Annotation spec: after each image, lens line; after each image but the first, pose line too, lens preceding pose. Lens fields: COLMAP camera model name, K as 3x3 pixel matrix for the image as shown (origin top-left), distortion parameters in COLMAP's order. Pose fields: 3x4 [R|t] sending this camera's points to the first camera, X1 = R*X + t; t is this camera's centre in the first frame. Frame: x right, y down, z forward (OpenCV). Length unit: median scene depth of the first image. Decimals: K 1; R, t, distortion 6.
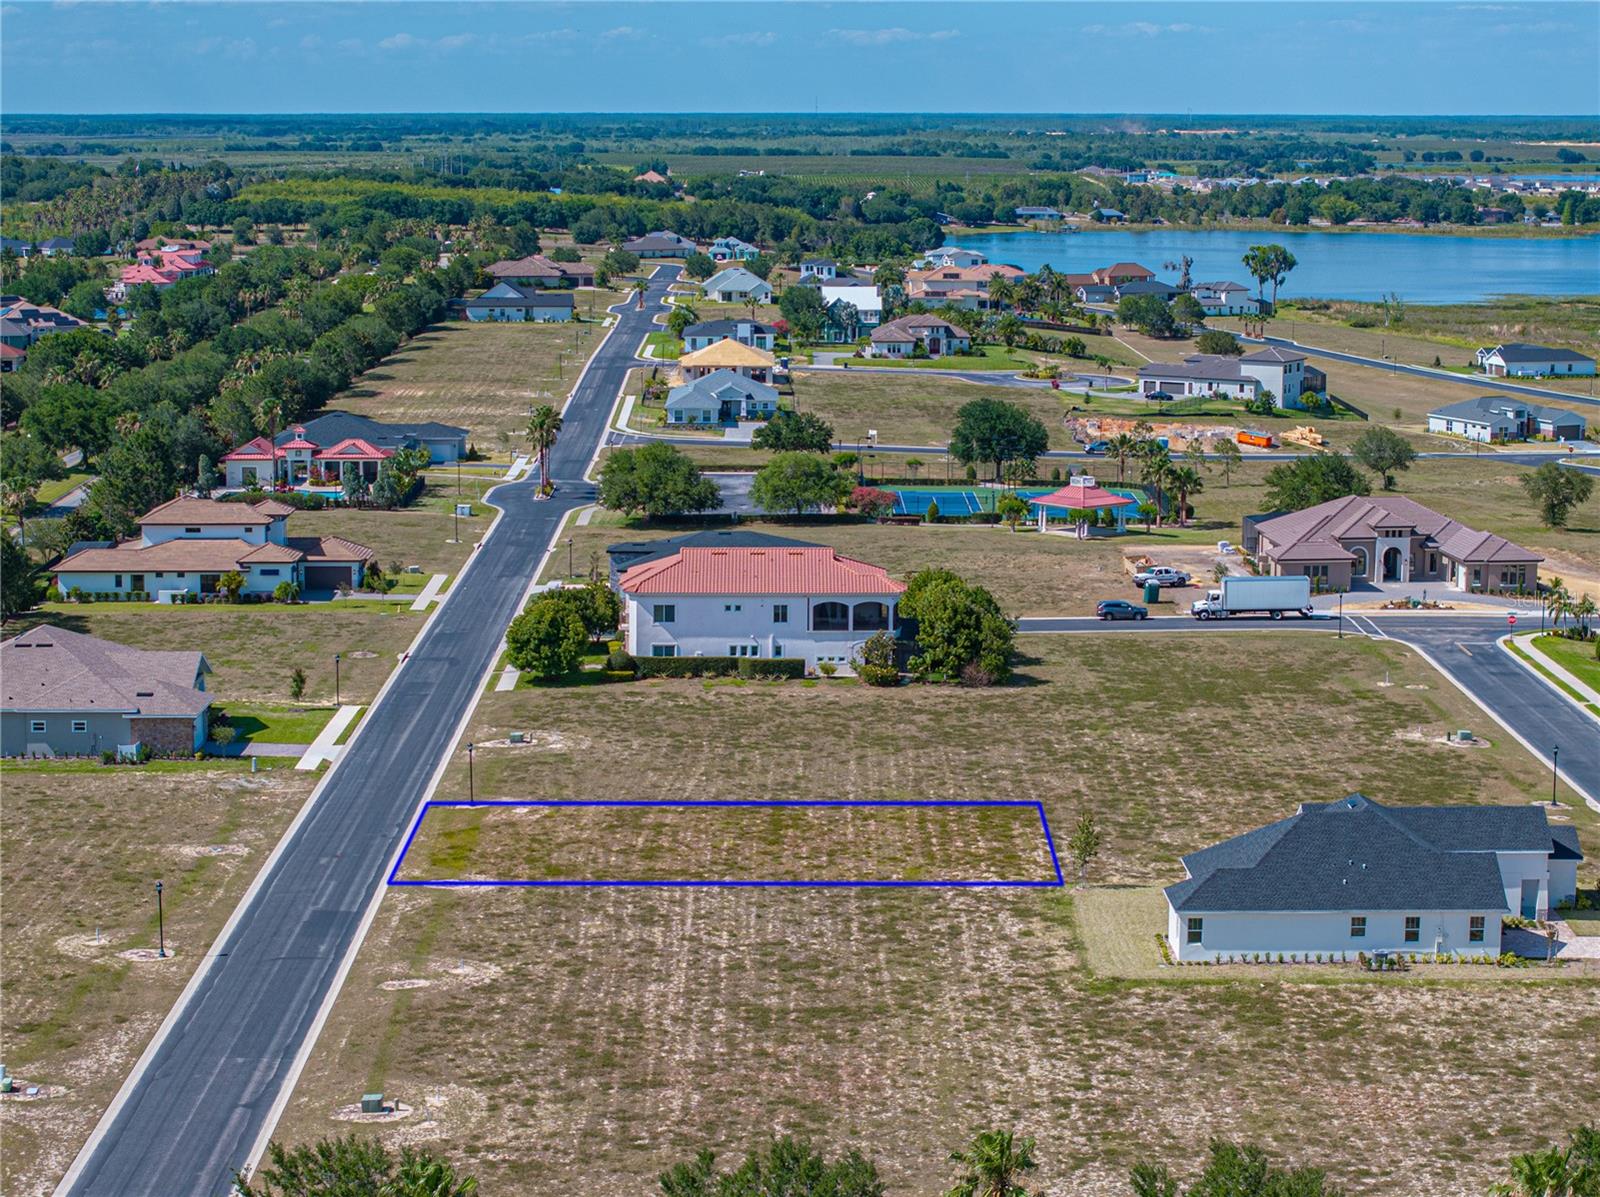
lens RADIAL K [[3214.5, 0, 800.0], [0, 3214.5, 598.5], [0, 0, 1]] dist [-0.129498, 0.888012]
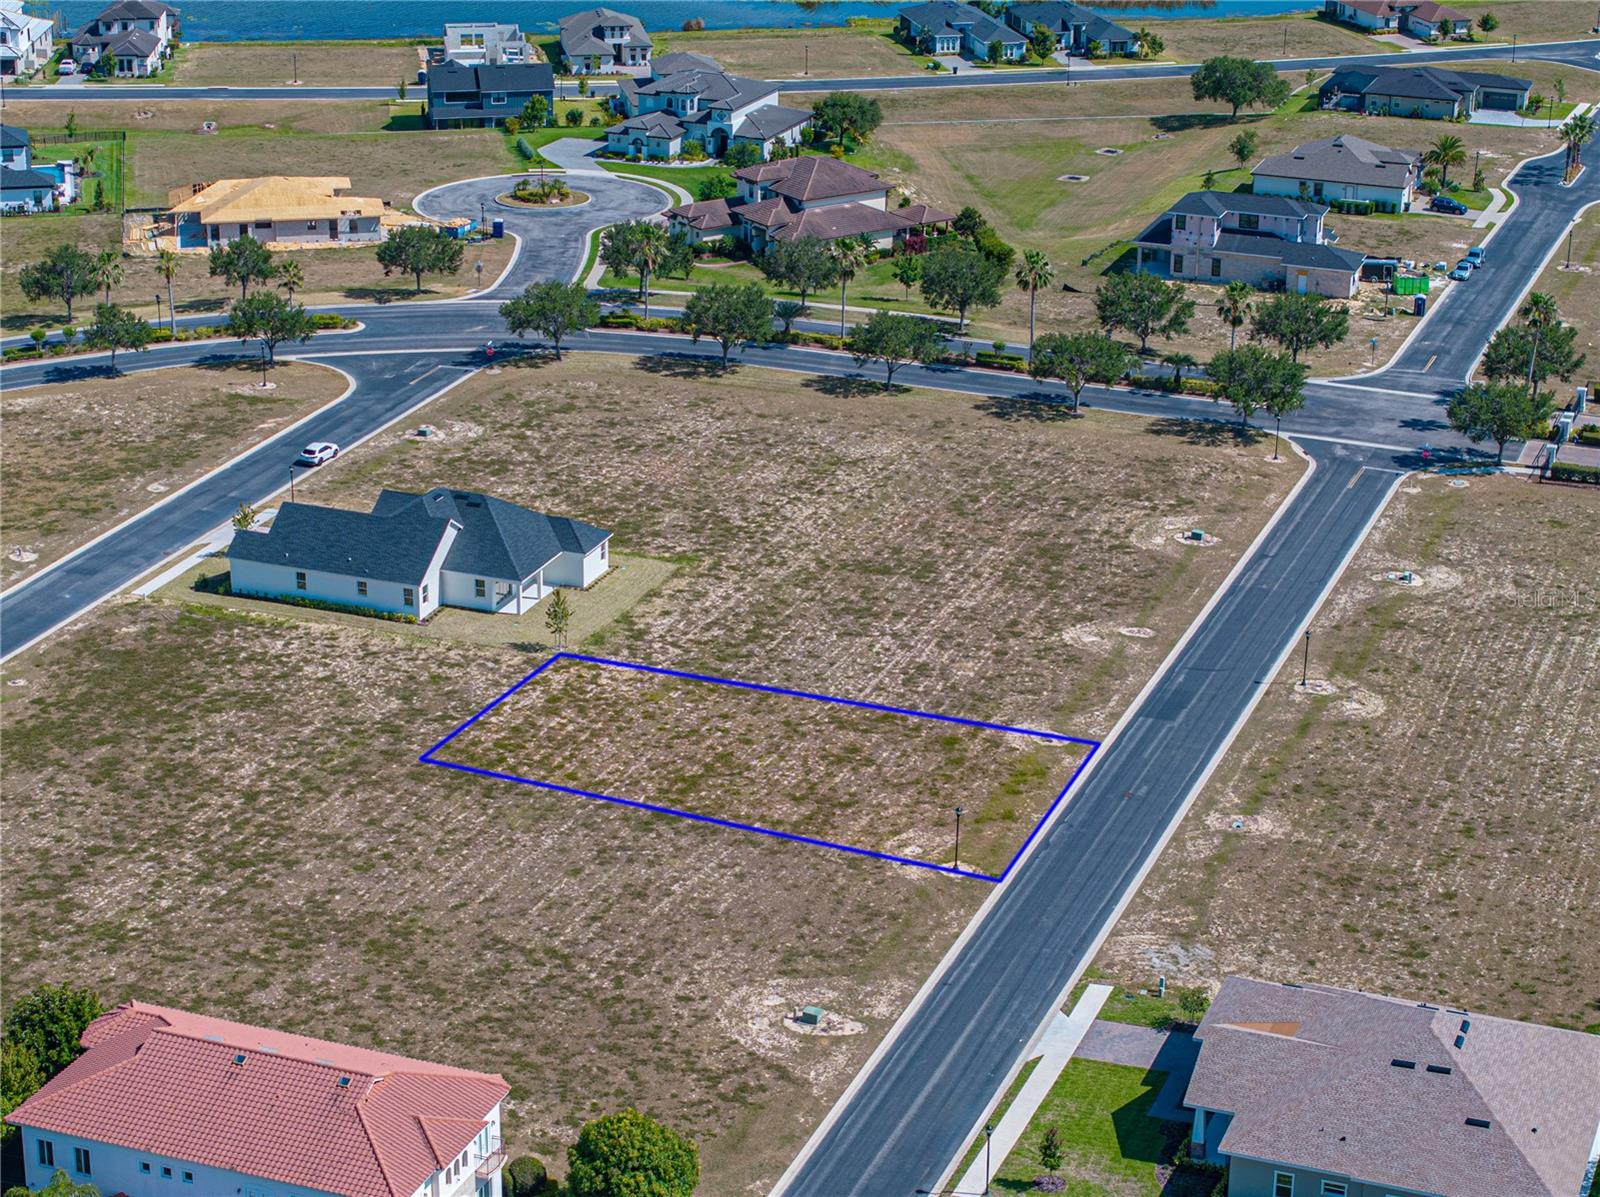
lens RADIAL K [[3214.5, 0, 800.0], [0, 3214.5, 598.5], [0, 0, 1]] dist [-0.129498, 0.888012]
pose [[-0.930110, -0.139128, 0.339910, -0.459164], [0.046030, 0.874023, 0.483699, -0.575417], [-0.364385, 0.465539, -0.806534, 2.167084]]
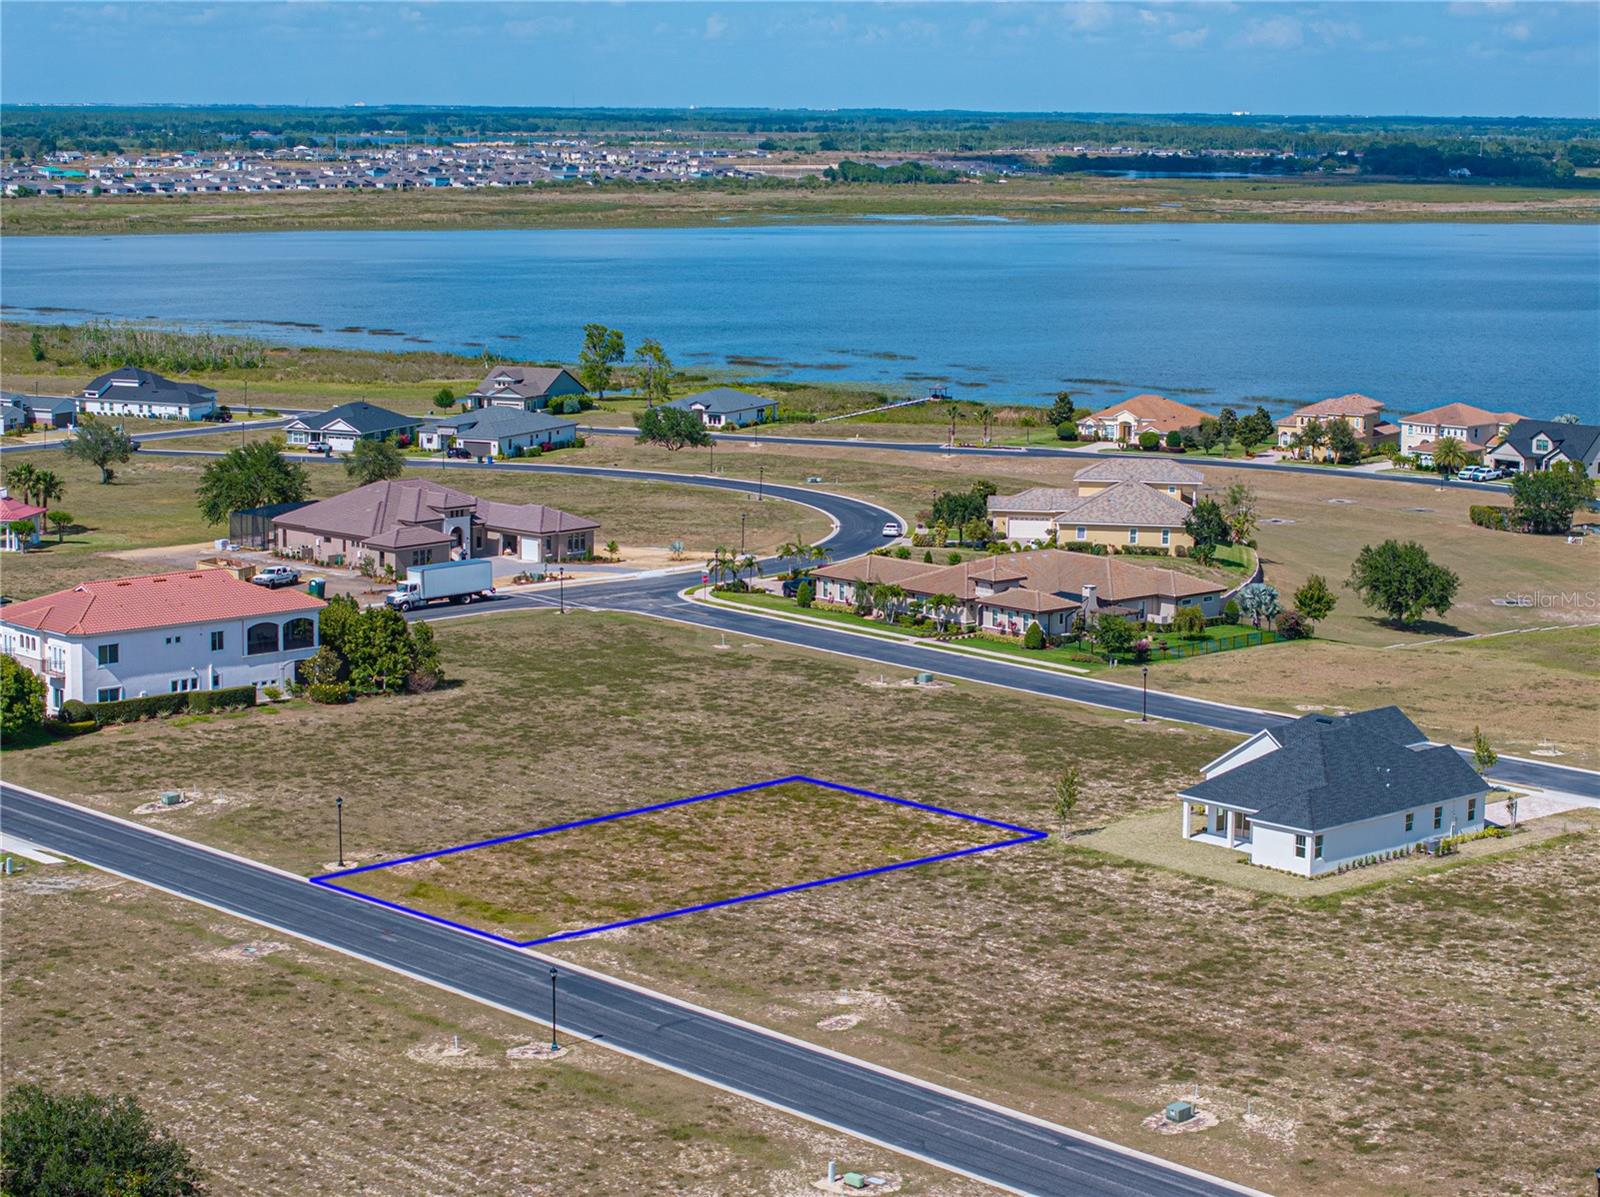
lens RADIAL K [[3214.5, 0, 800.0], [0, 3214.5, 598.5], [0, 0, 1]] dist [-0.129498, 0.888012]
pose [[0.747146, -0.097407, 0.657483, -0.741884], [0.094232, 0.994735, 0.040289, -0.043954], [-0.657946, 0.031855, 0.752391, 0.285440]]
